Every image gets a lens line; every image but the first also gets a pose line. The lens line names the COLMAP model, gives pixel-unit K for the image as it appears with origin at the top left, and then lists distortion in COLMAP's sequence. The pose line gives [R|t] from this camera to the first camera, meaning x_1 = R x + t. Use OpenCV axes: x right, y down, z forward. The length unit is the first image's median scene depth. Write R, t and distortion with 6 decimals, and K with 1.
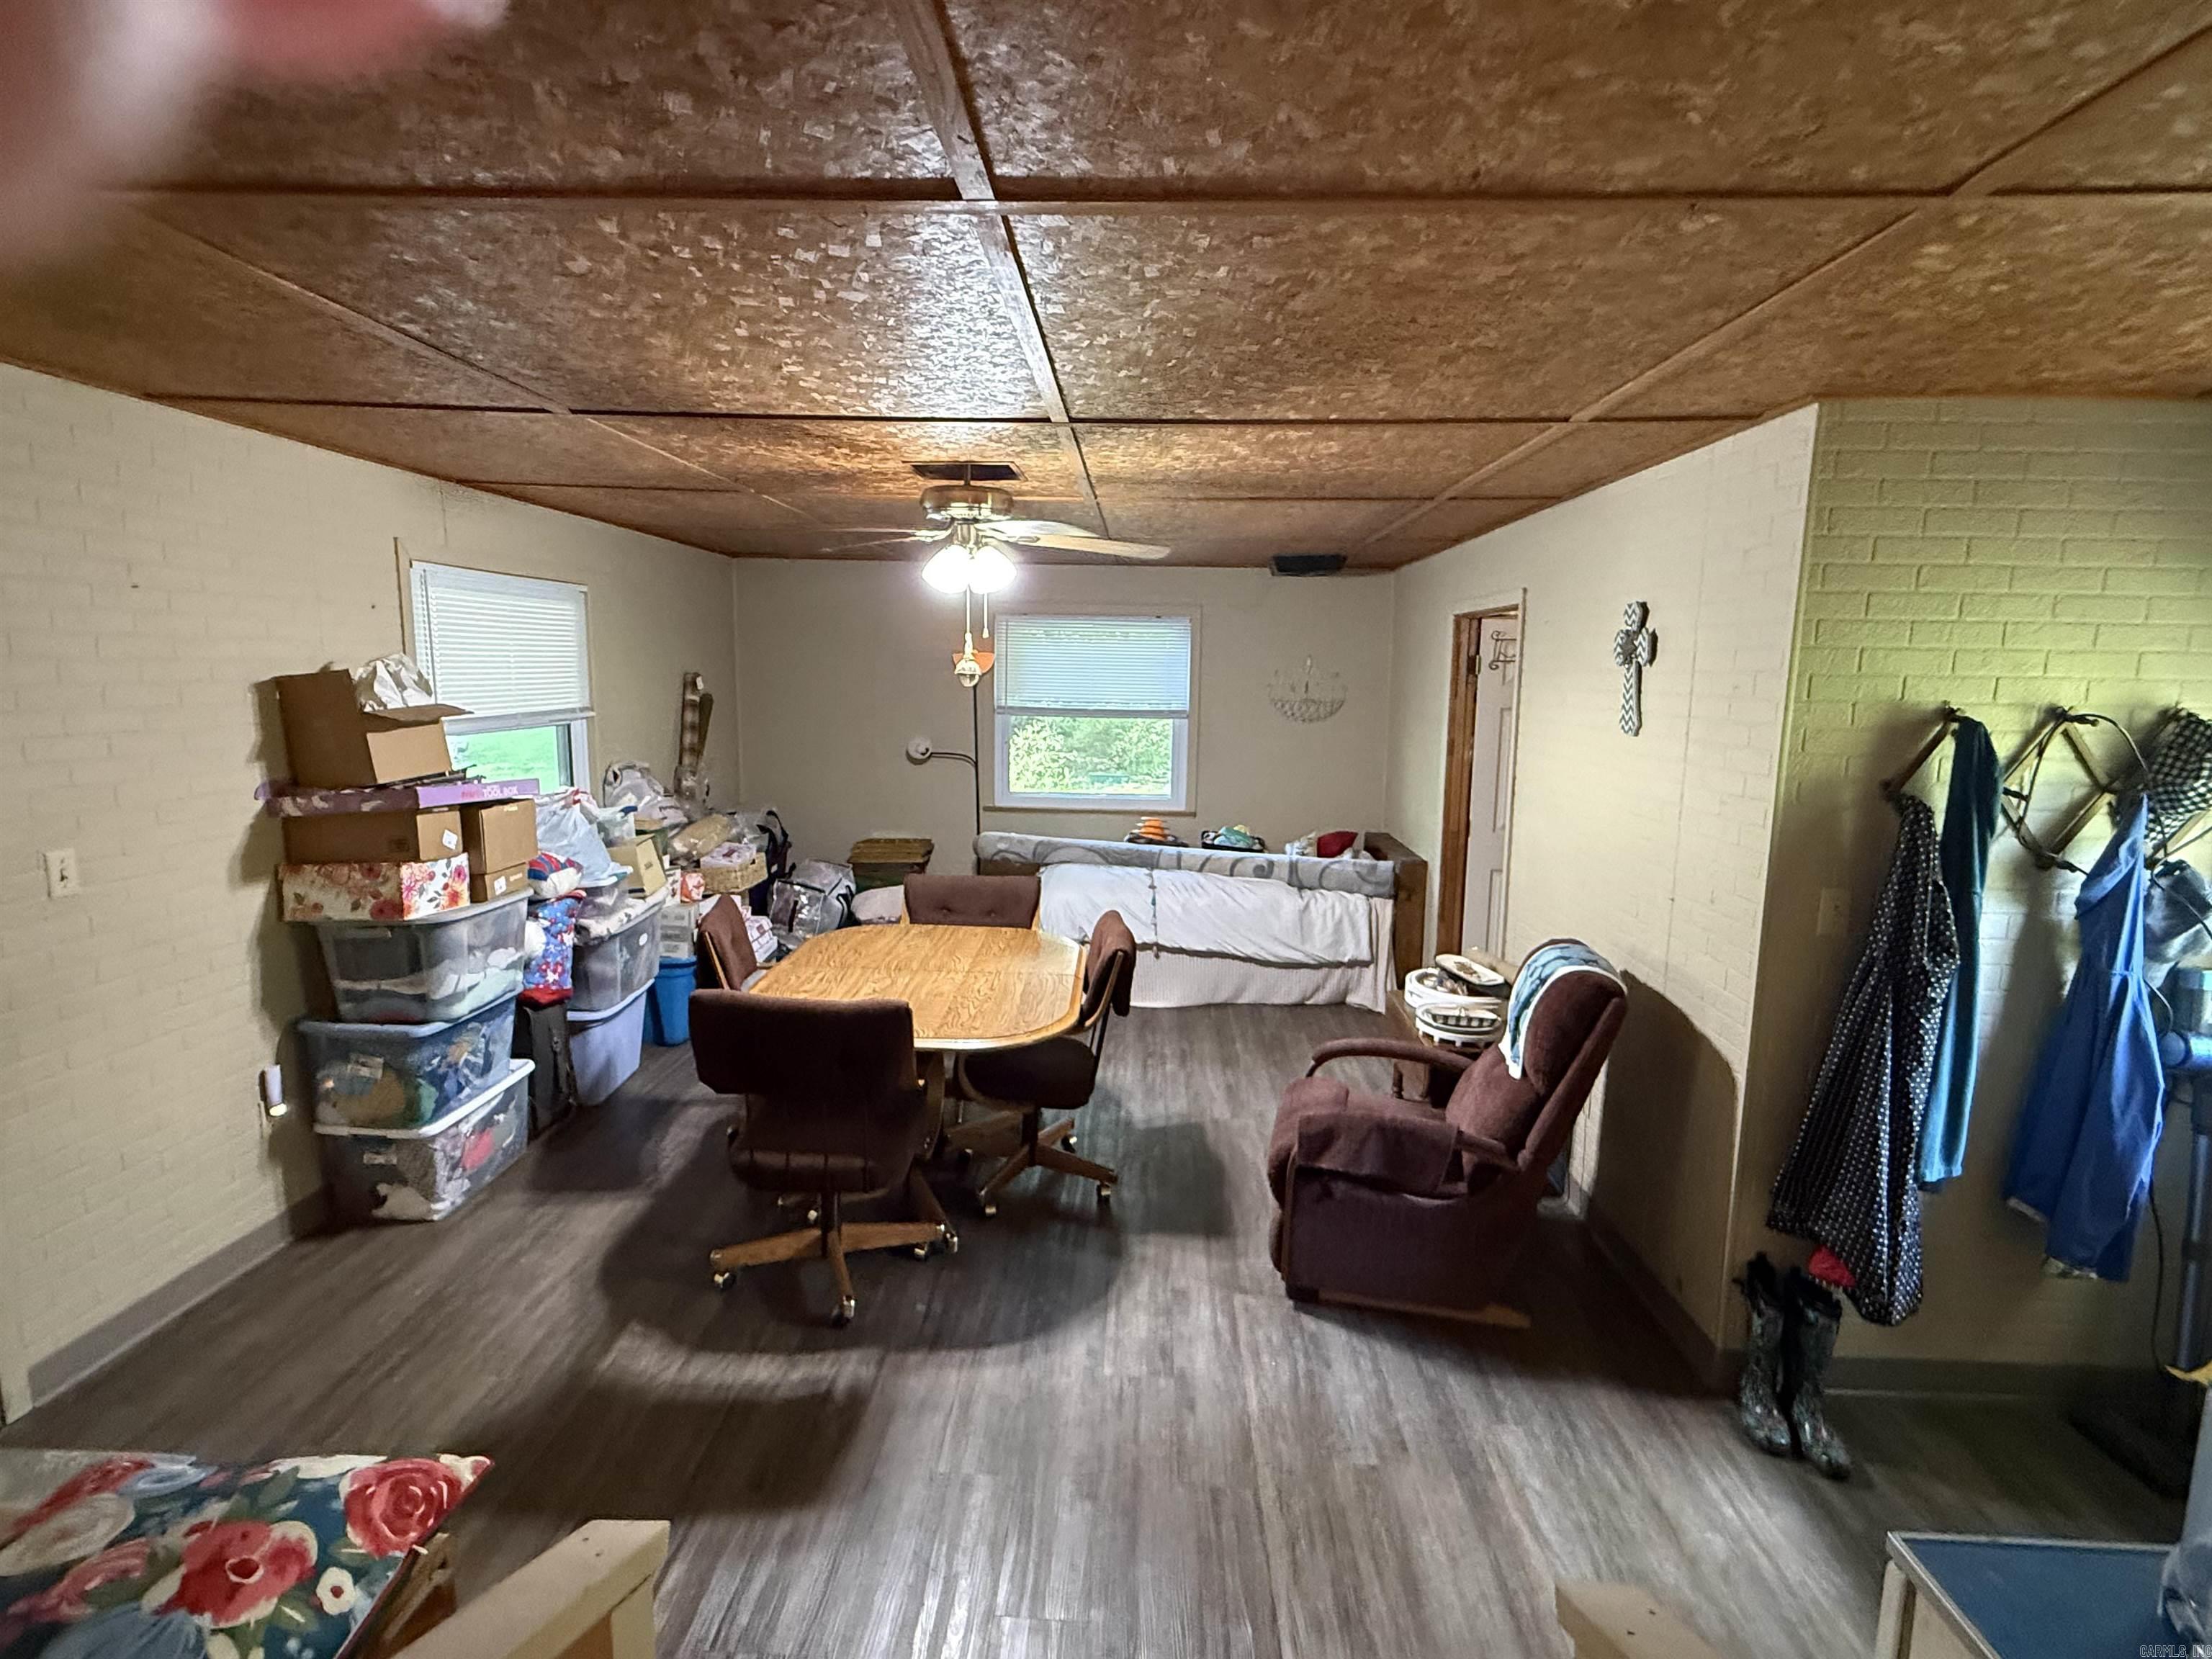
lens RADIAL K [[1071.3, 0, 1108.1], [0, 1071.3, 821.6], [0, 0, 1]] dist [0.002539, -0.000399]
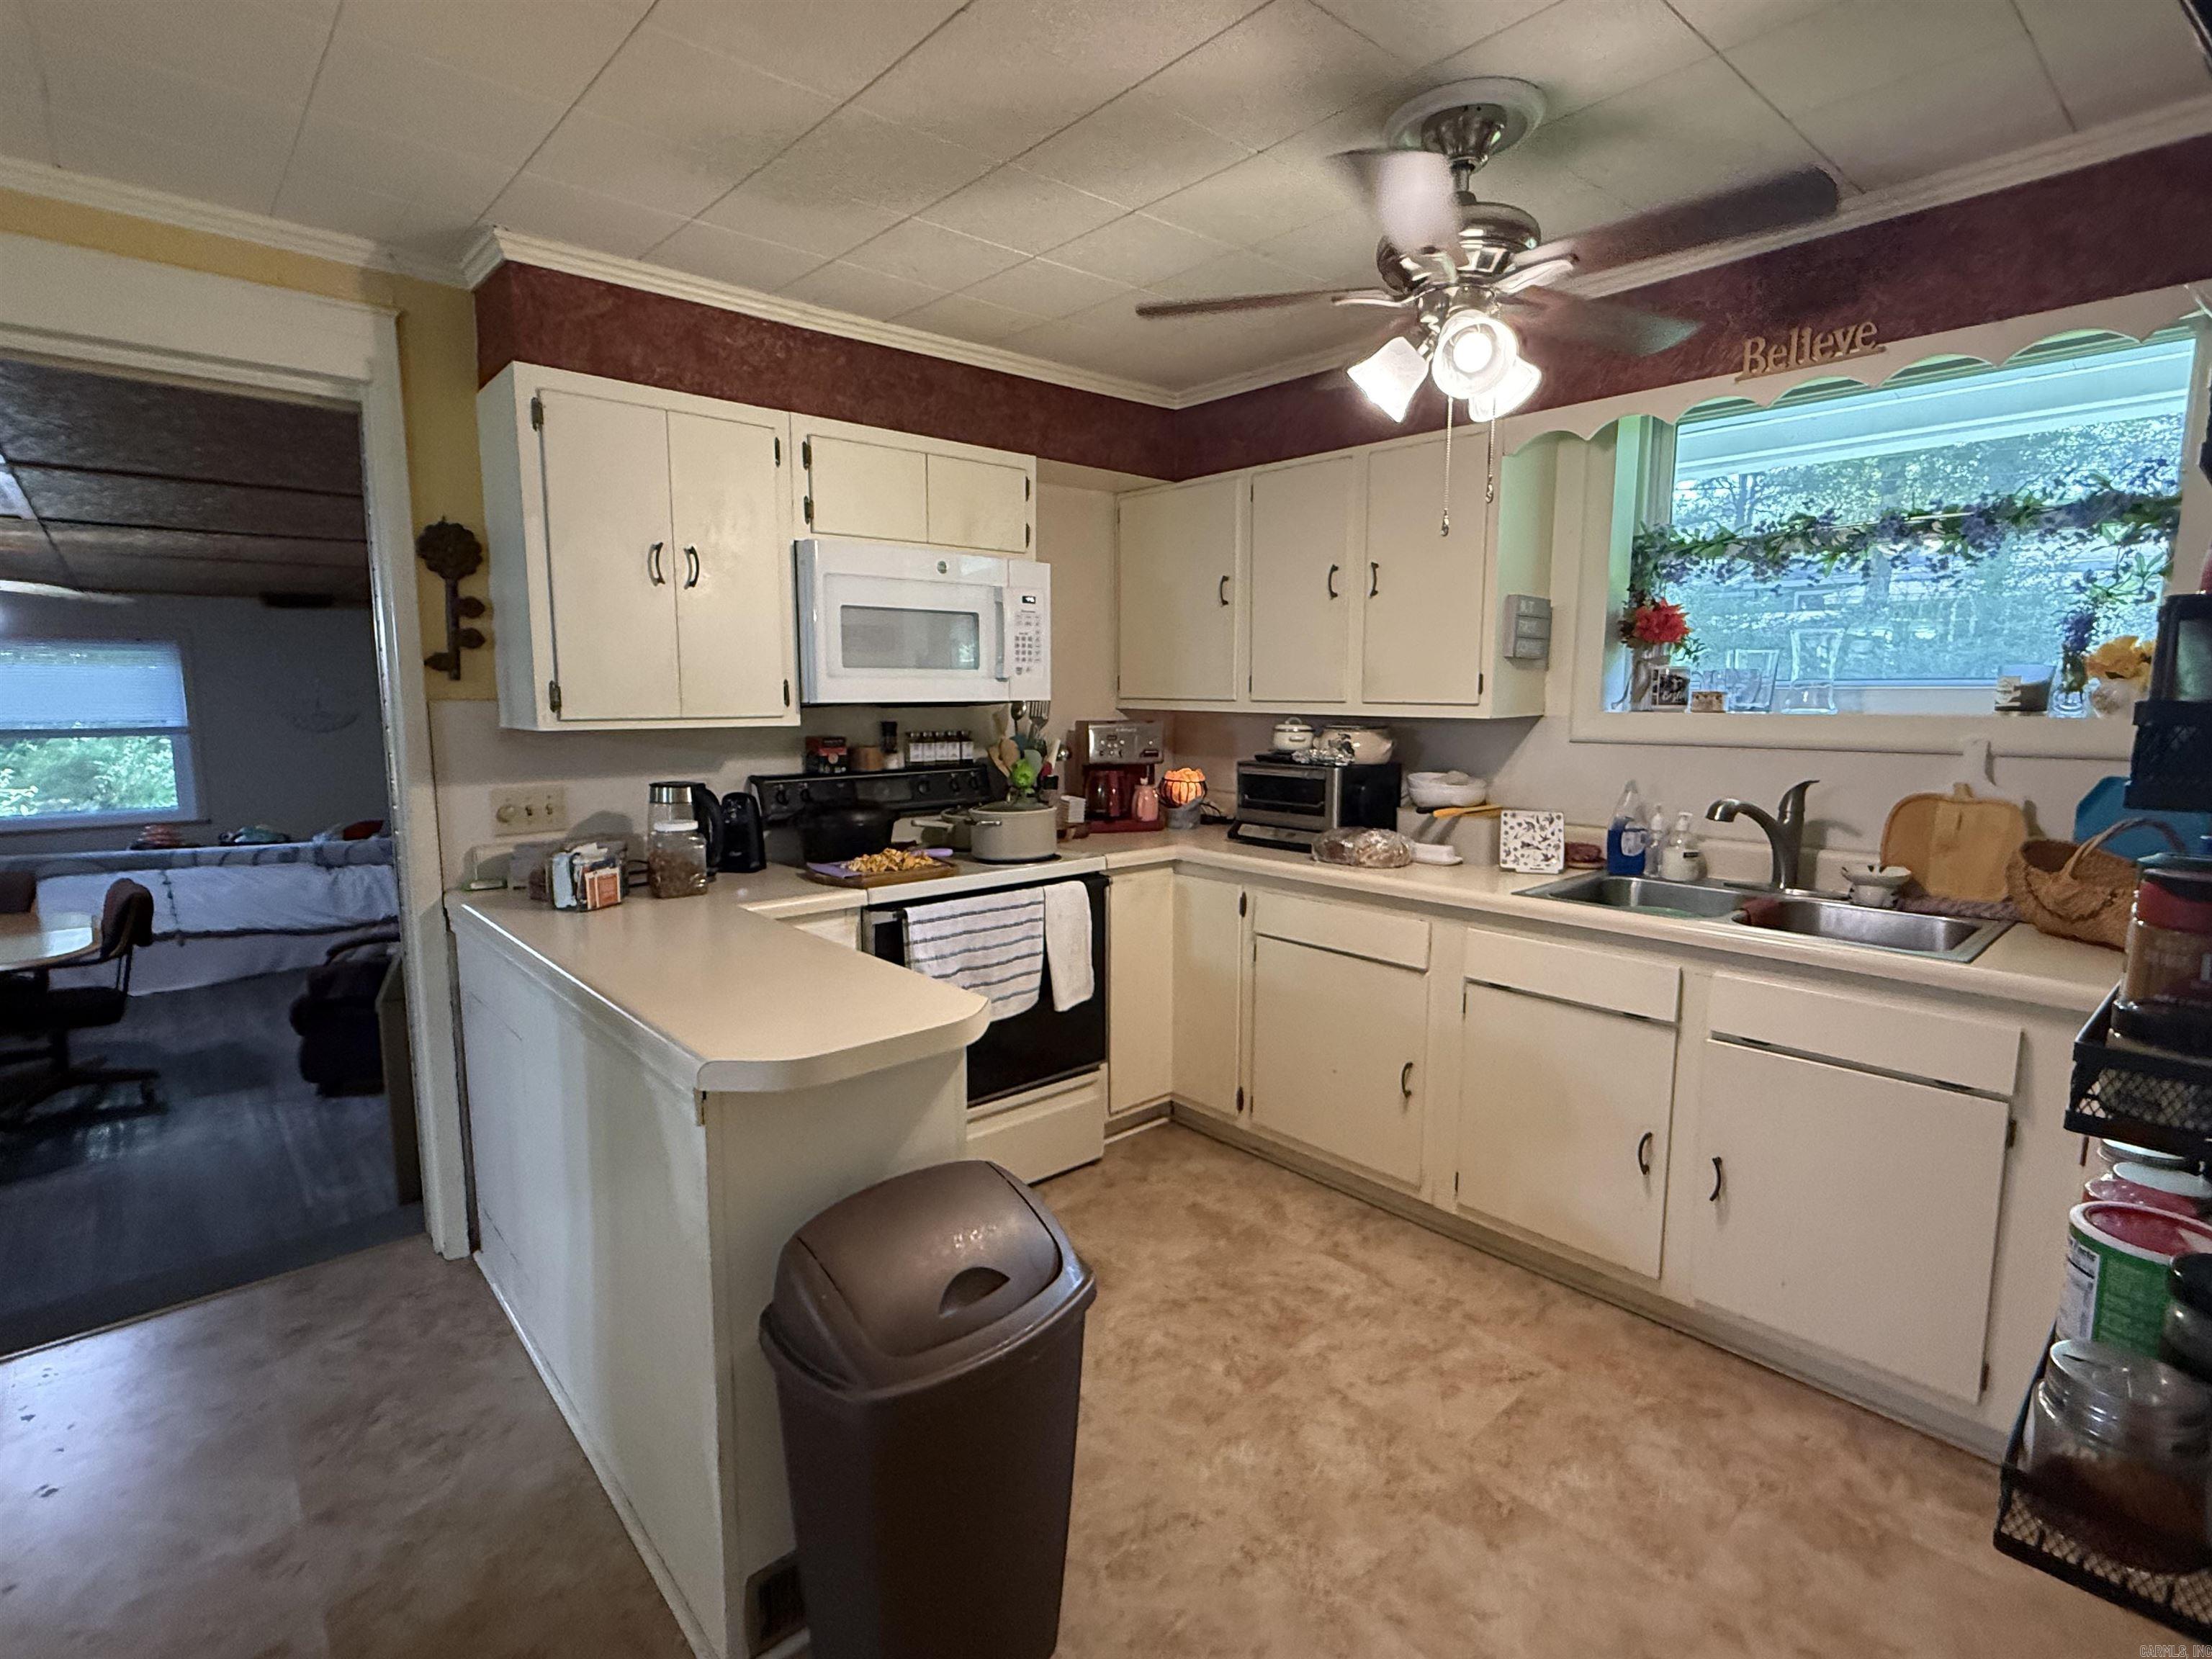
lens RADIAL K [[1071.3, 0, 1099.5], [0, 1071.3, 825.7], [0, 0, 1]] dist [0.002539, -0.000399]
pose [[0.719664, -0.109132, 0.685693, -0.019493], [0.119375, 0.992312, 0.032643, 0.080018], [-0.683984, 0.058363, 0.727159, -0.477997]]
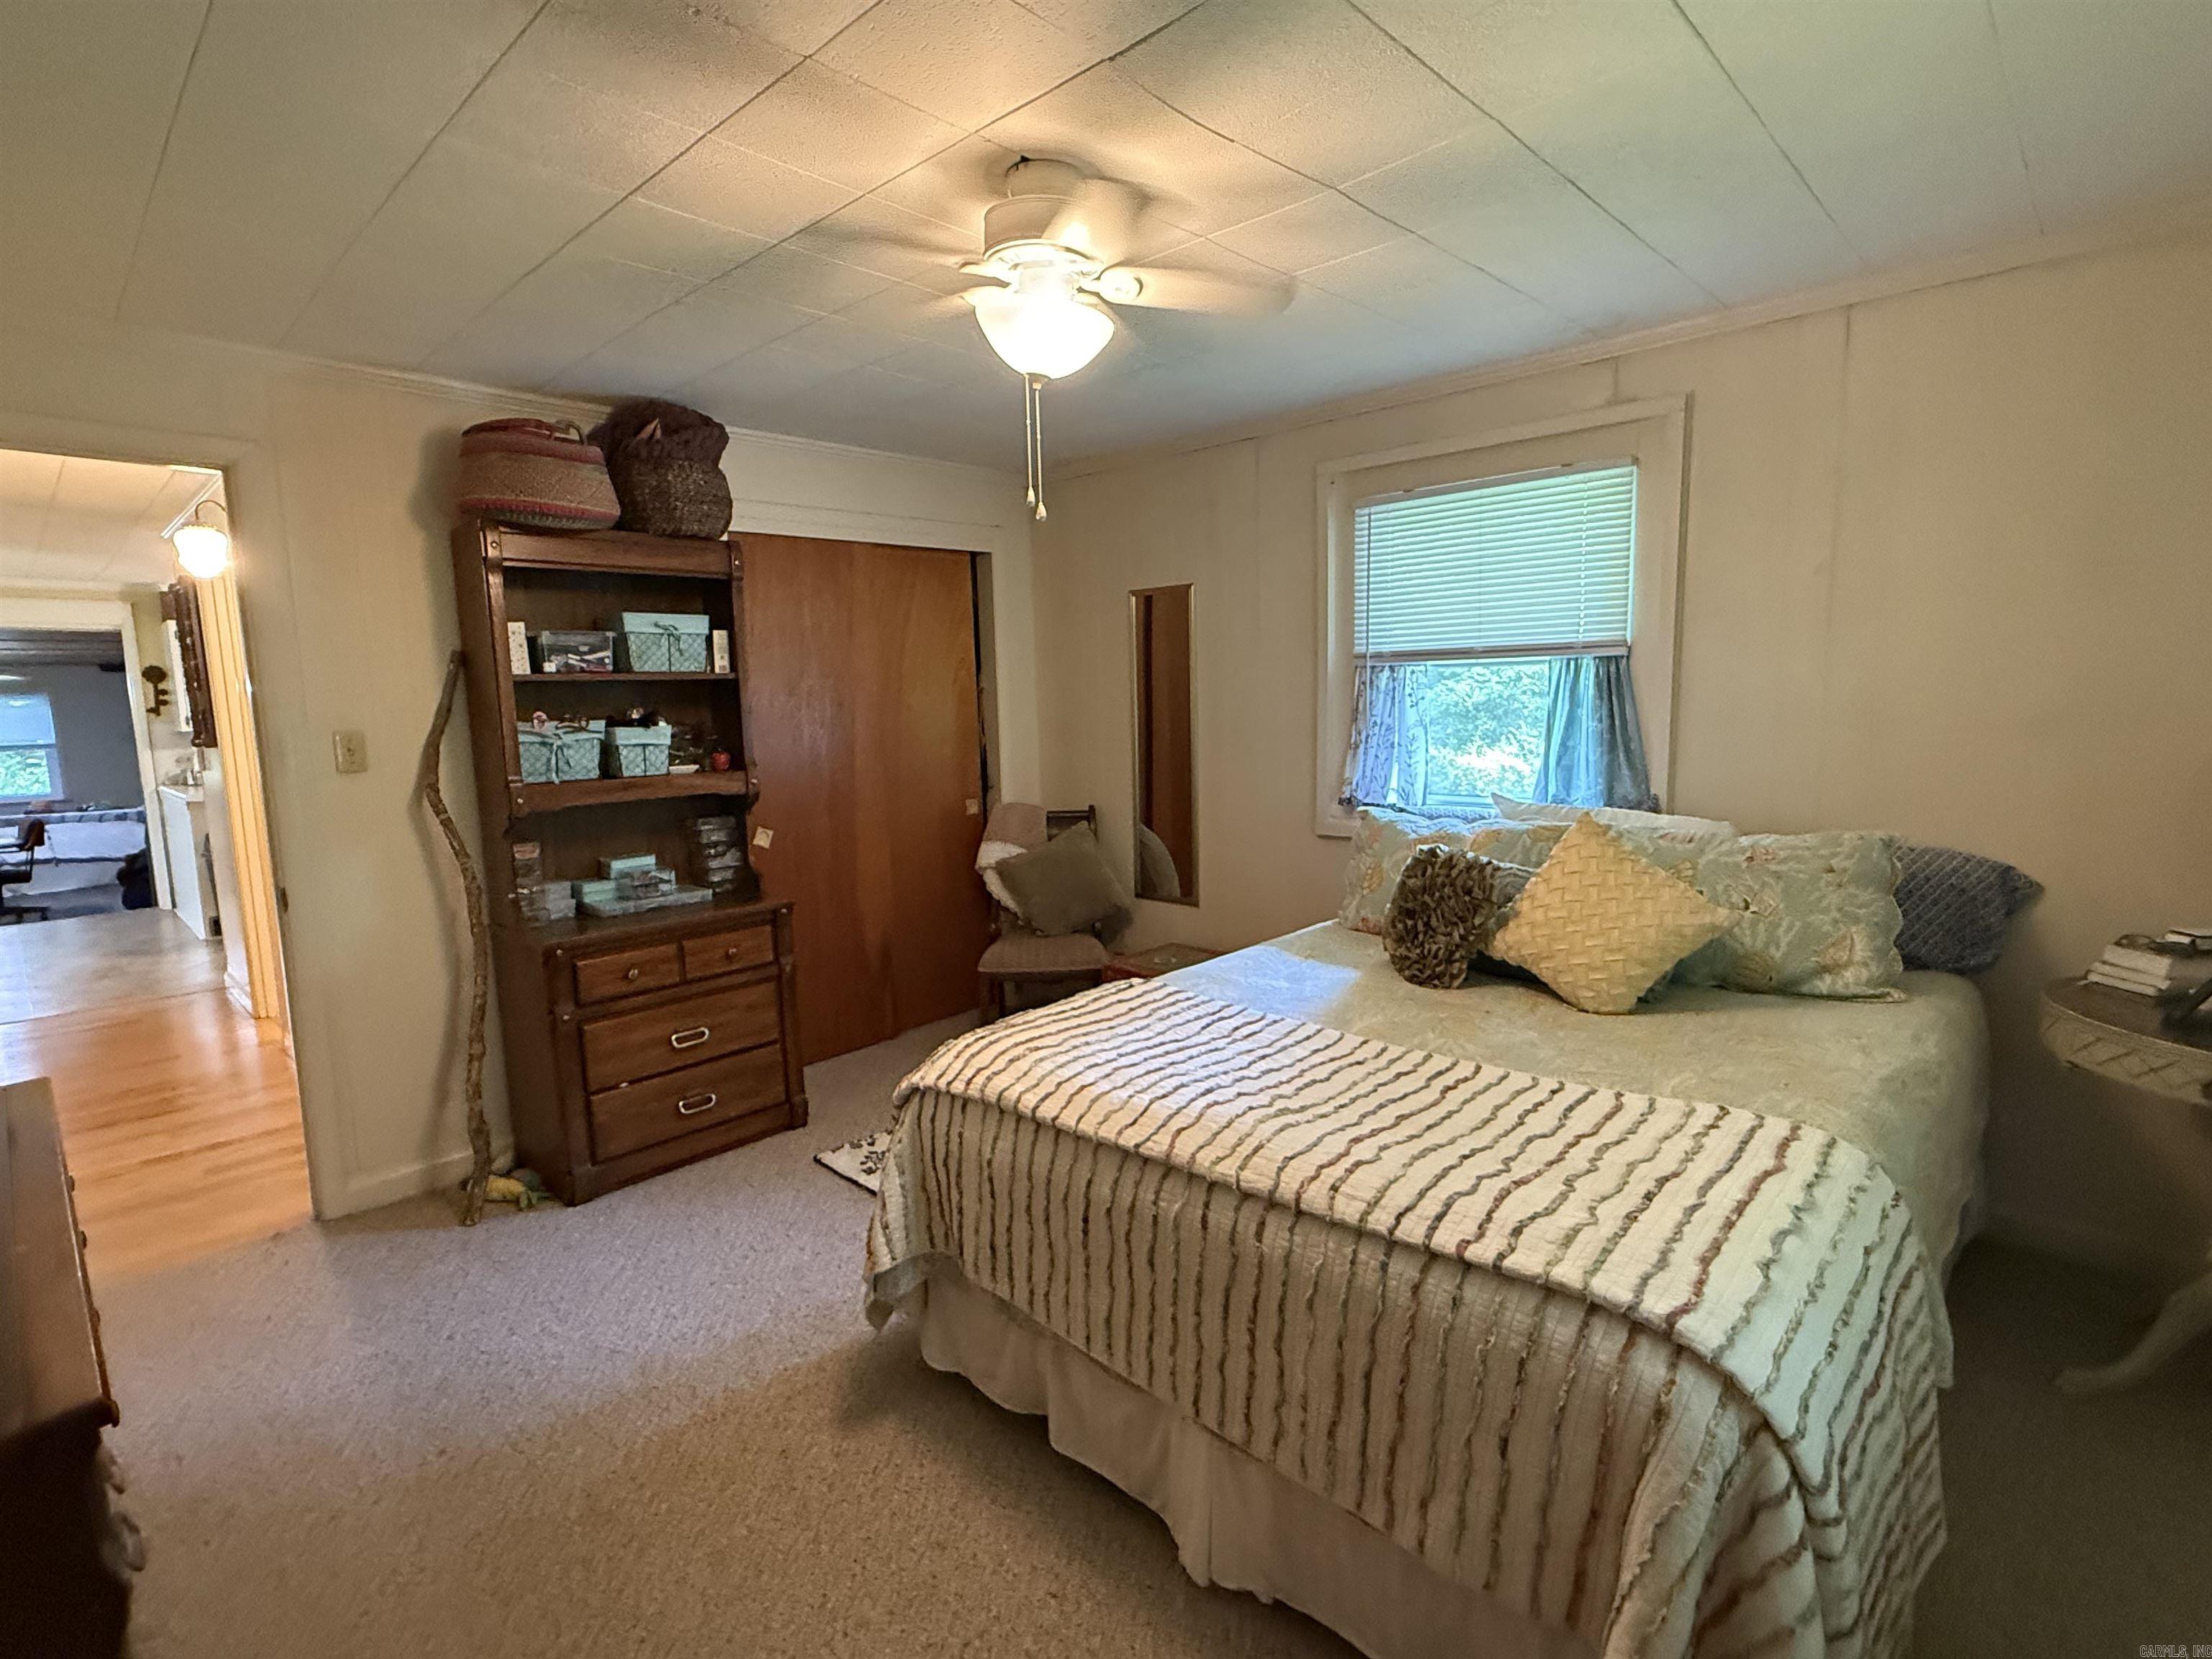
lens RADIAL K [[1071.3, 0, 1098.6], [0, 1071.3, 848.0], [0, 0, 1]] dist [0.002539, -0.000399]
pose [[0.664364, -0.124434, 0.736978, -0.134521], [0.140181, 0.989290, 0.040666, 0.283031], [-0.734146, 0.076293, 0.674692, -1.774455]]
